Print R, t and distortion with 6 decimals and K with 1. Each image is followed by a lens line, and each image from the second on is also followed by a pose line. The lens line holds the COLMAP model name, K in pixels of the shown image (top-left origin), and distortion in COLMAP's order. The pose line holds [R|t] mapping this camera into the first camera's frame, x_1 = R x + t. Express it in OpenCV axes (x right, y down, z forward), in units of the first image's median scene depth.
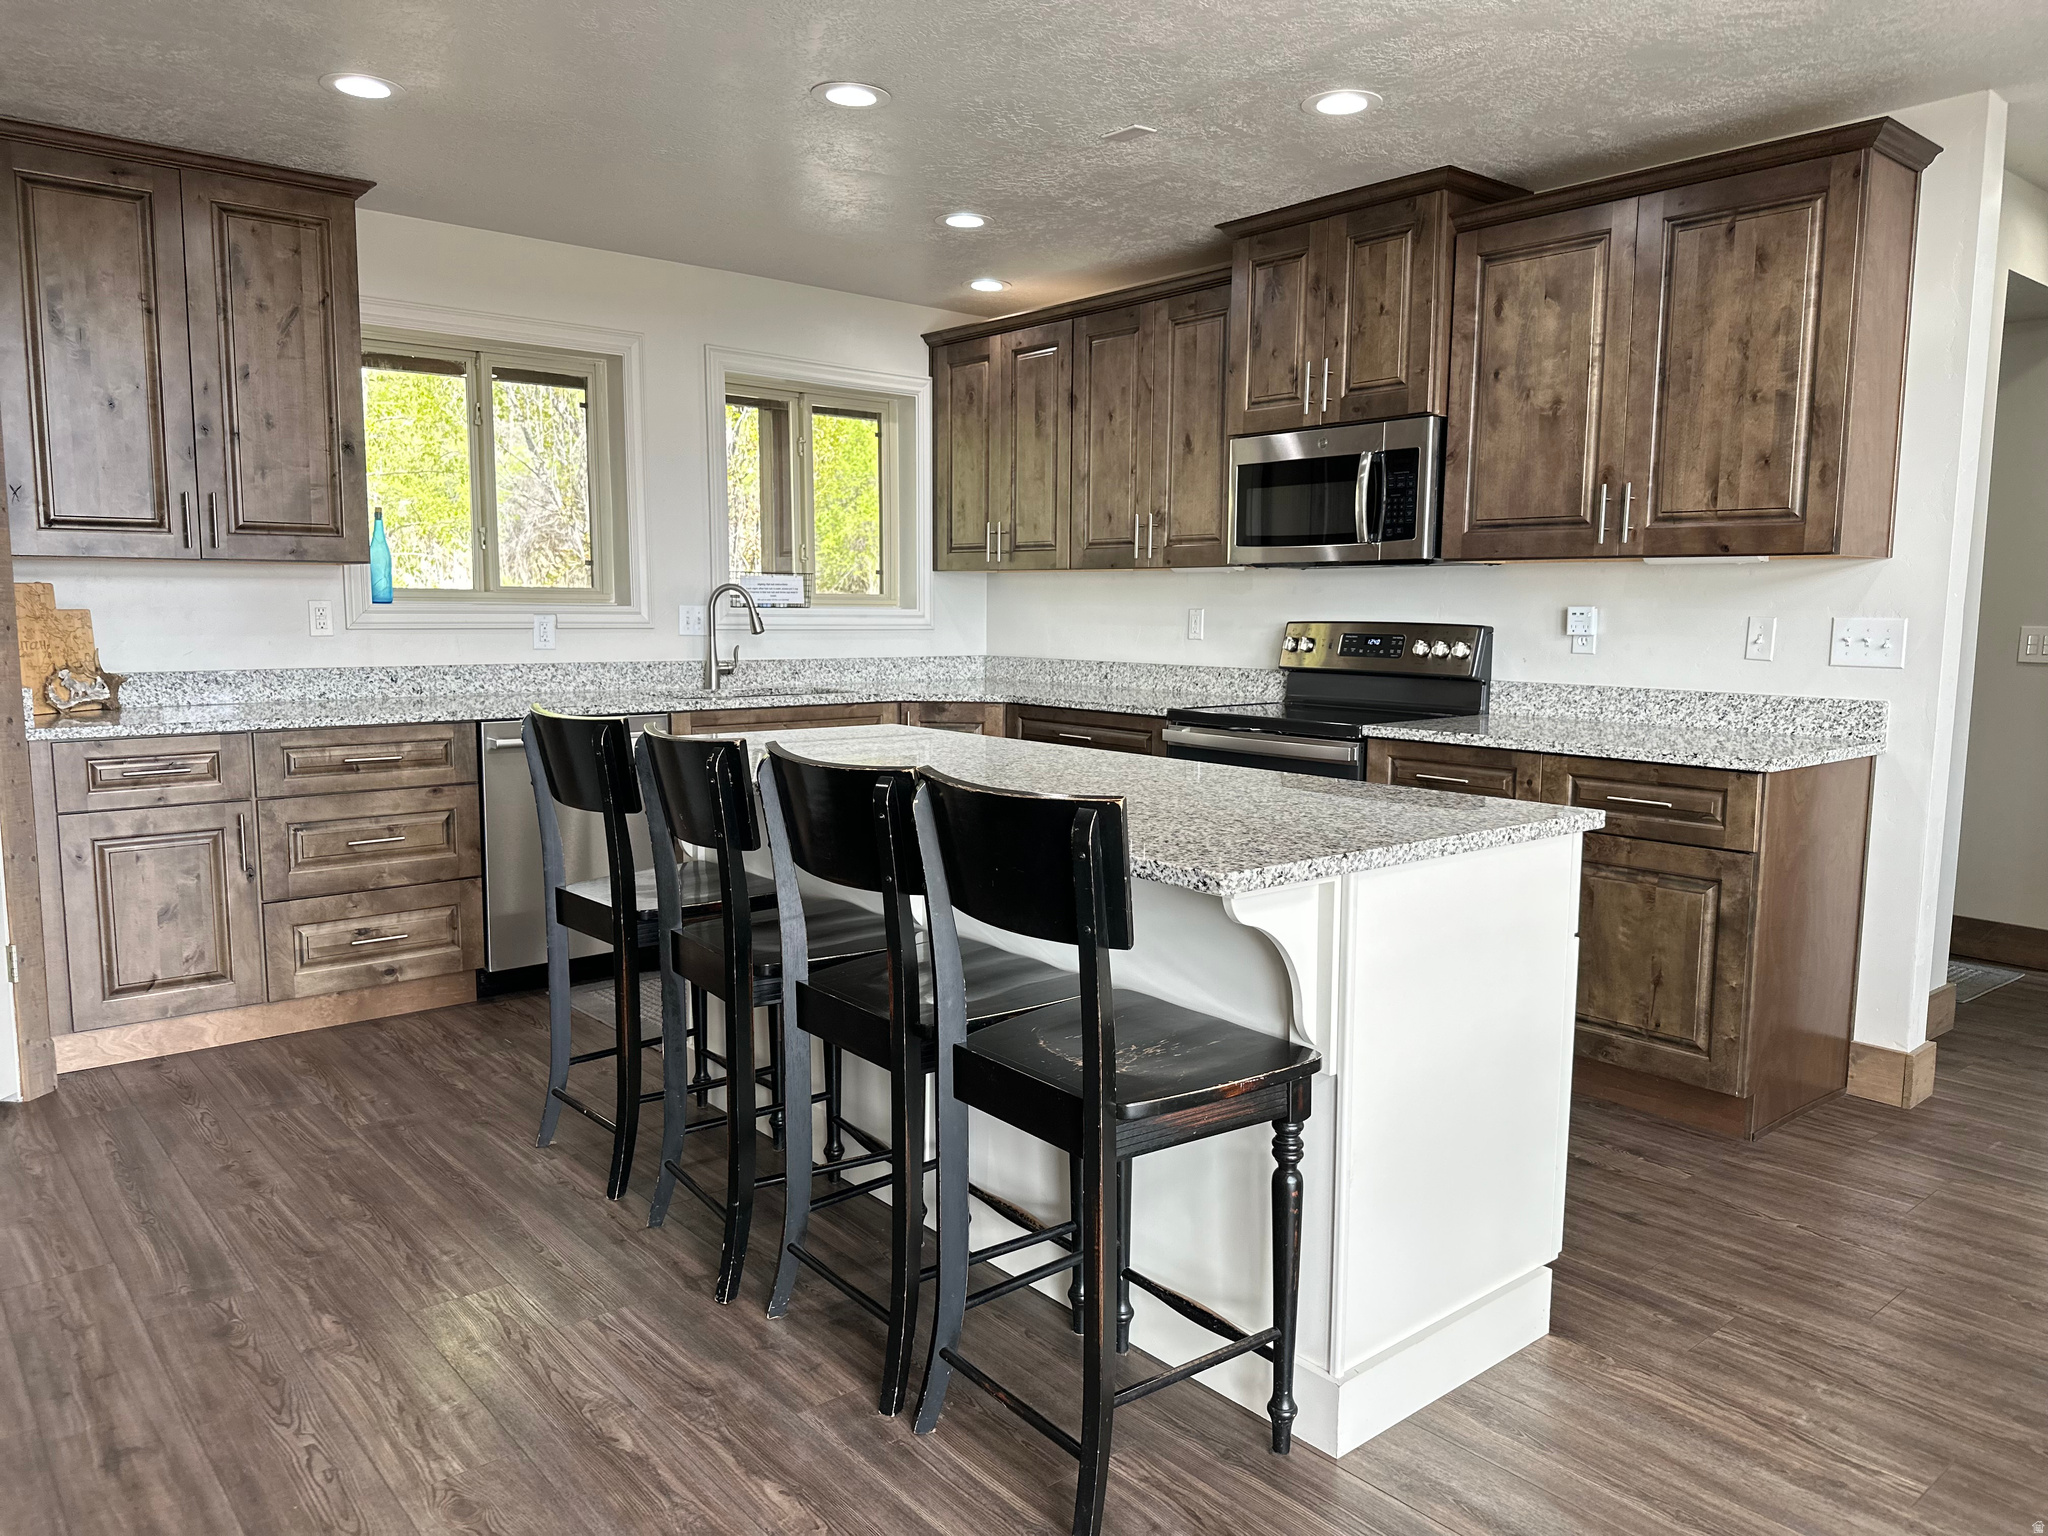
lens RADIAL K [[1424.2, 0, 1028.6], [0, 1424.2, 767.7], [0, 0, 1]] dist [0.086158, -0.122251]
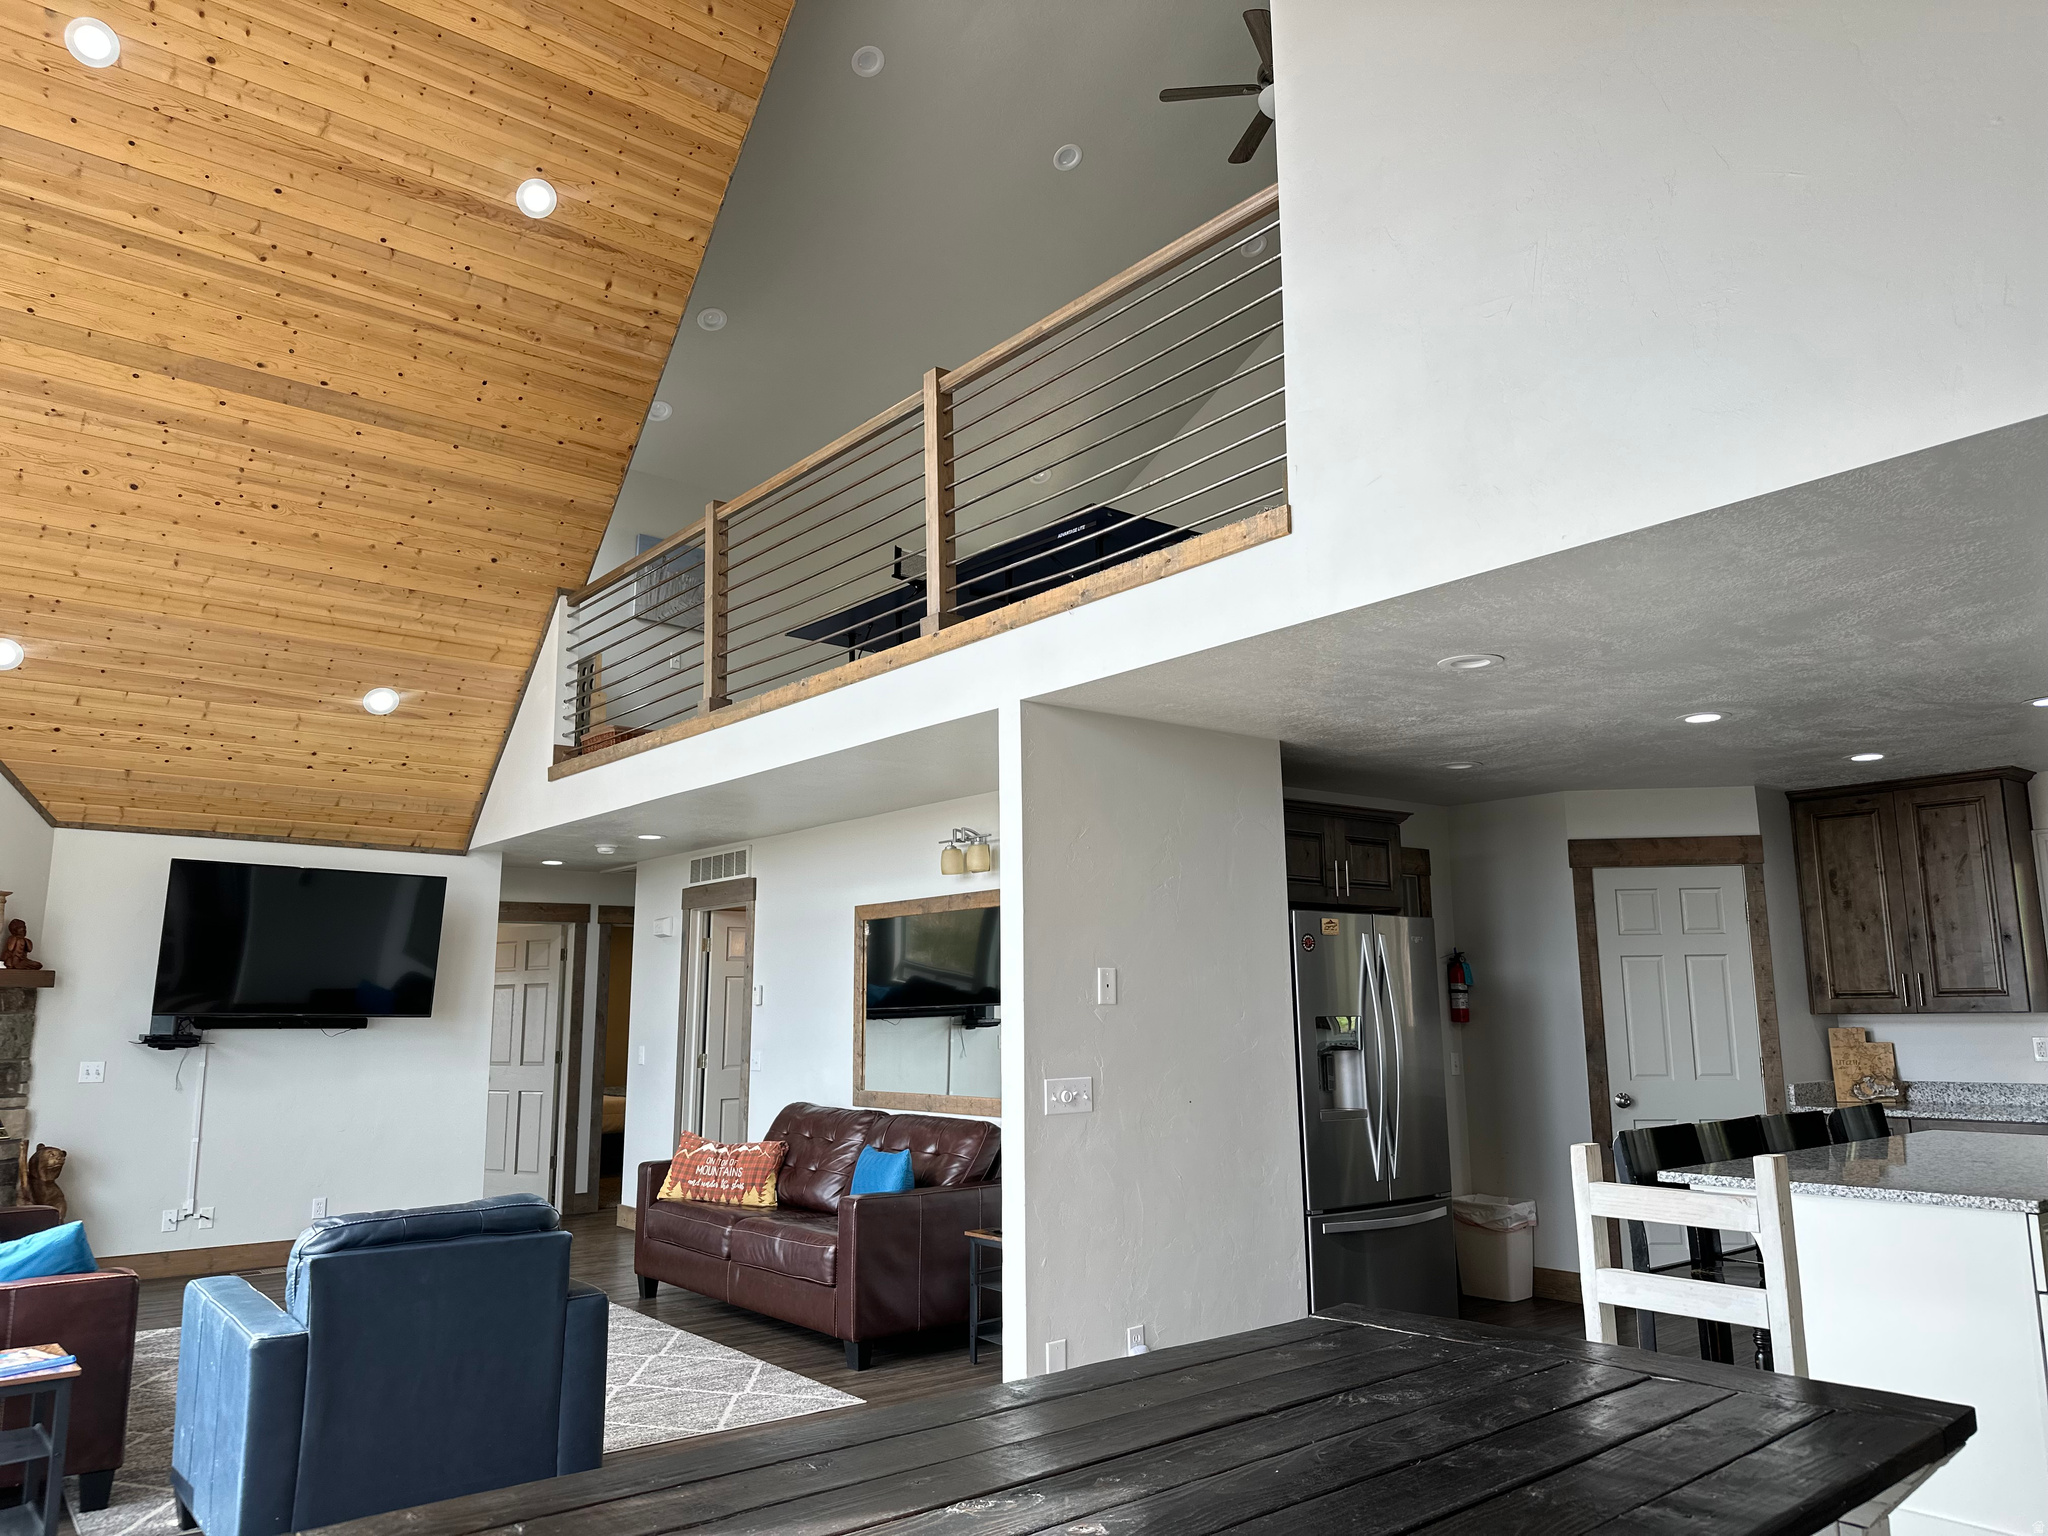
lens RADIAL K [[1419.9, 0, 1024.0], [0, 1419.9, 768.0], [0, 0, 1]] dist [0.079757, -0.113652]
pose [[-0.019822, -0.178591, -0.983724, 1.126169], [-0.104509, 0.978897, -0.175608, -0.021066], [0.994326, 0.099327, -0.038068, 0.006437]]
